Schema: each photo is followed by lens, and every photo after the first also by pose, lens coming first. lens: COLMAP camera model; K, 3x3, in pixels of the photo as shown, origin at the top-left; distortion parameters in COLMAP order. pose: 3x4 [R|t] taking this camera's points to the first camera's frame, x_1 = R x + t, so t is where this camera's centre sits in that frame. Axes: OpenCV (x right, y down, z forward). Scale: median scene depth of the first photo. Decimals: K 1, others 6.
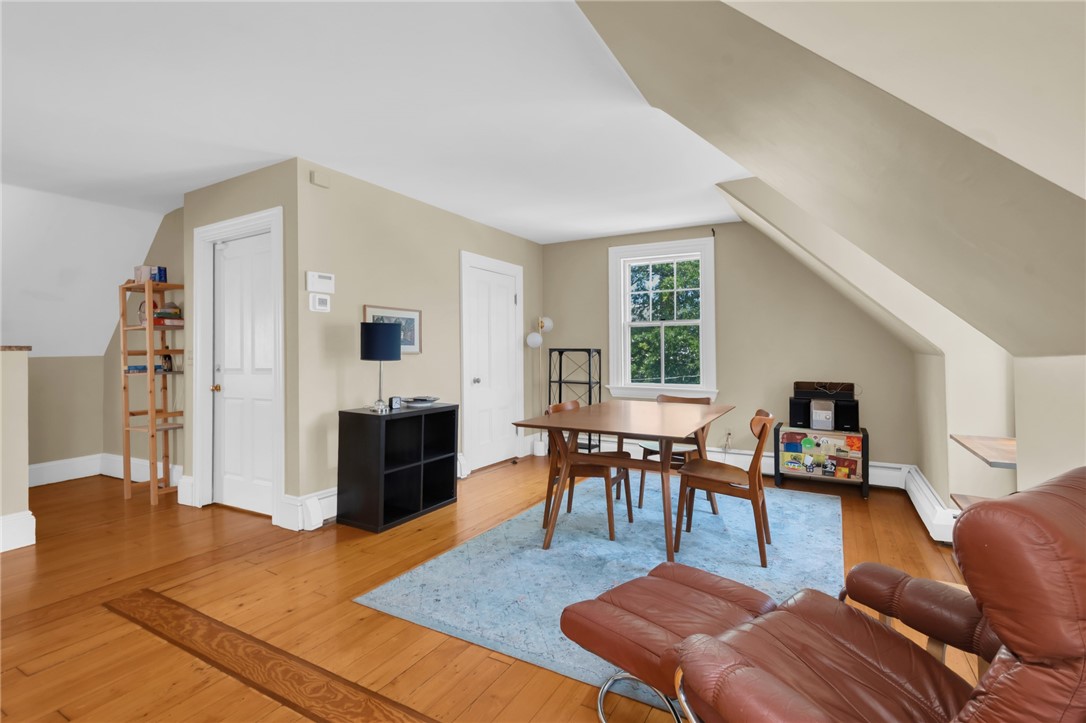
lens RADIAL K [[477.5, 0, 569.1], [0, 477.5, 352.2], [0, 0, 1]] dist [0.002517, 0.000575]
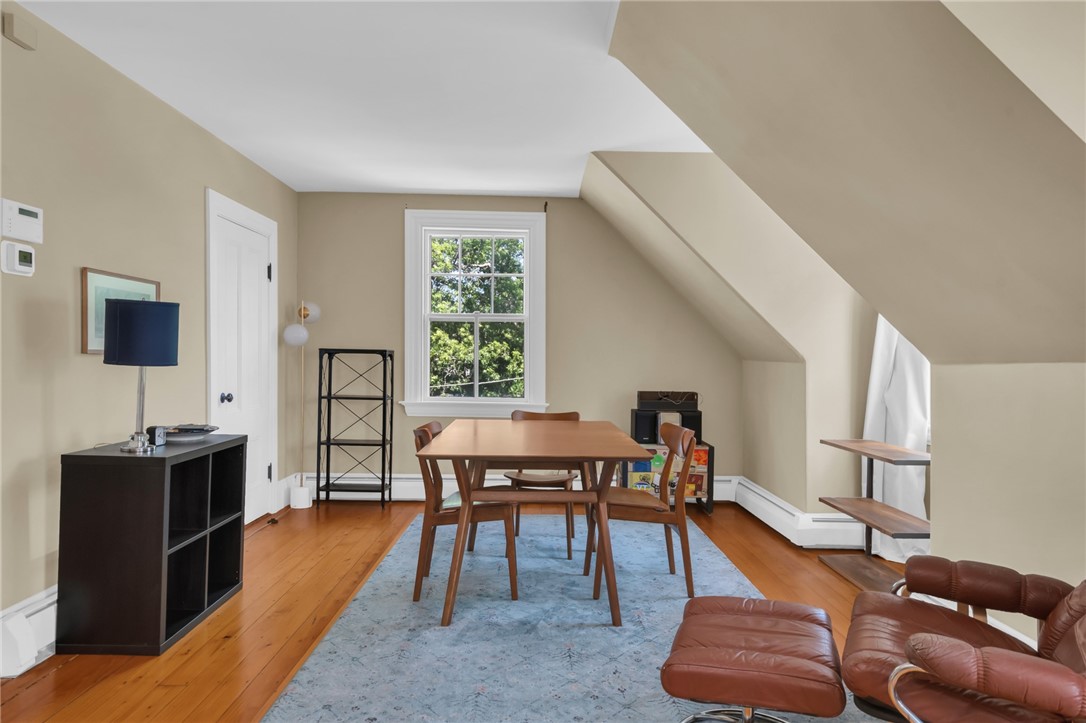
lens RADIAL K [[655.5, 0, 549.8], [0, 655.5, 365.7], [0, 0, 1]] dist [-0.005301, -0.008506]
pose [[0.871273, 0.004343, 0.490779, -0.271978], [-0.012203, 0.999843, 0.012814, 0.001201], [-0.490646, -0.017154, 0.871190, 0.041496]]
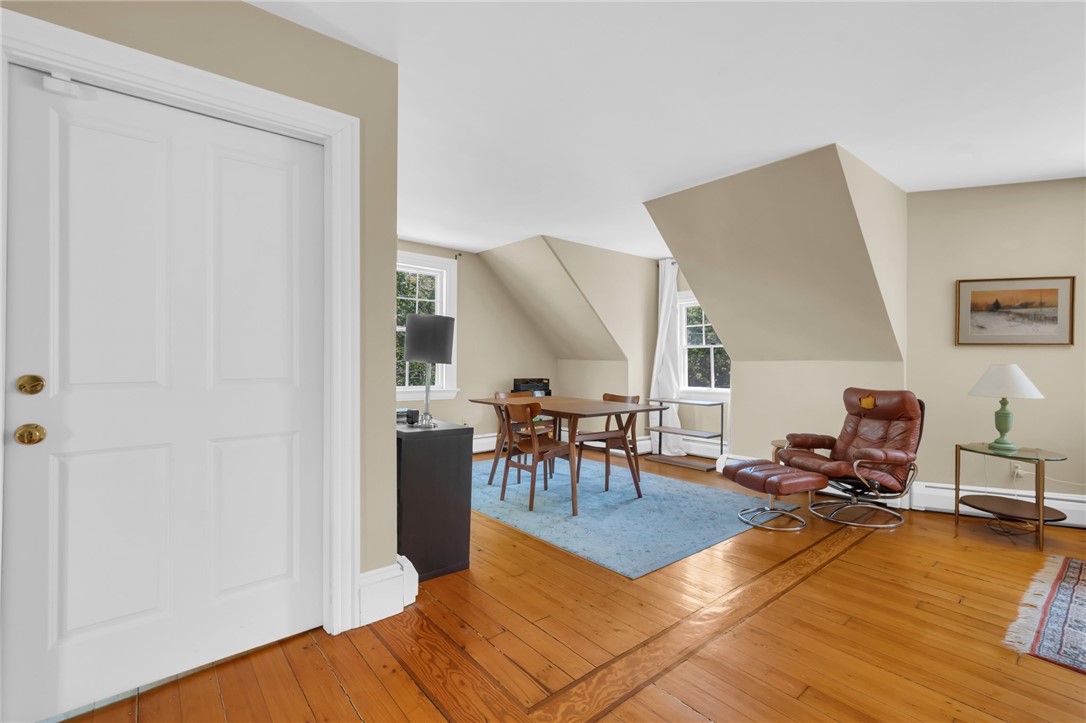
lens RADIAL K [[477.5, 0, 549.1], [0, 477.5, 356.4], [0, 0, 1]] dist [0.002517, 0.000575]
pose [[0.360457, 0.009616, 0.932726, -0.853243], [-0.015280, 0.999874, -0.004404, 0.000114], [-0.932651, -0.012665, 0.360558, 0.422838]]
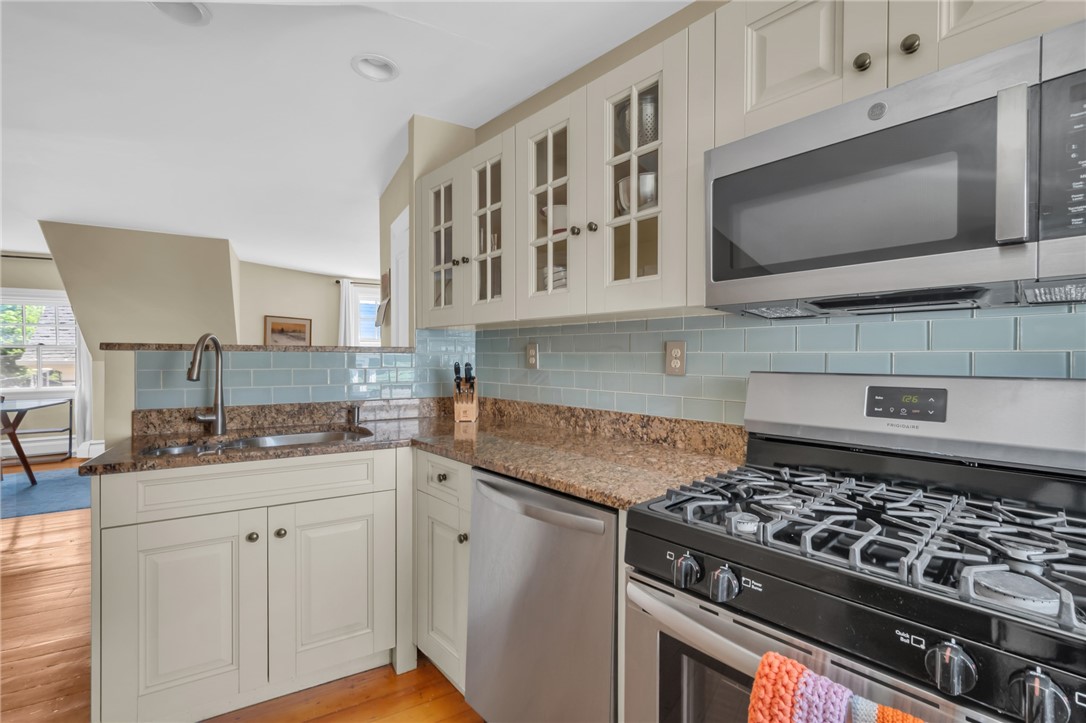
lens RADIAL K [[477.5, 0, 548.3], [0, 477.5, 359.1], [0, 0, 1]] dist [0.002517, 0.000575]
pose [[-0.849816, 0.004244, 0.527062, -1.411500], [-0.000398, 0.999962, -0.008694, 0.004919], [-0.527079, -0.007597, -0.849782, 0.902758]]
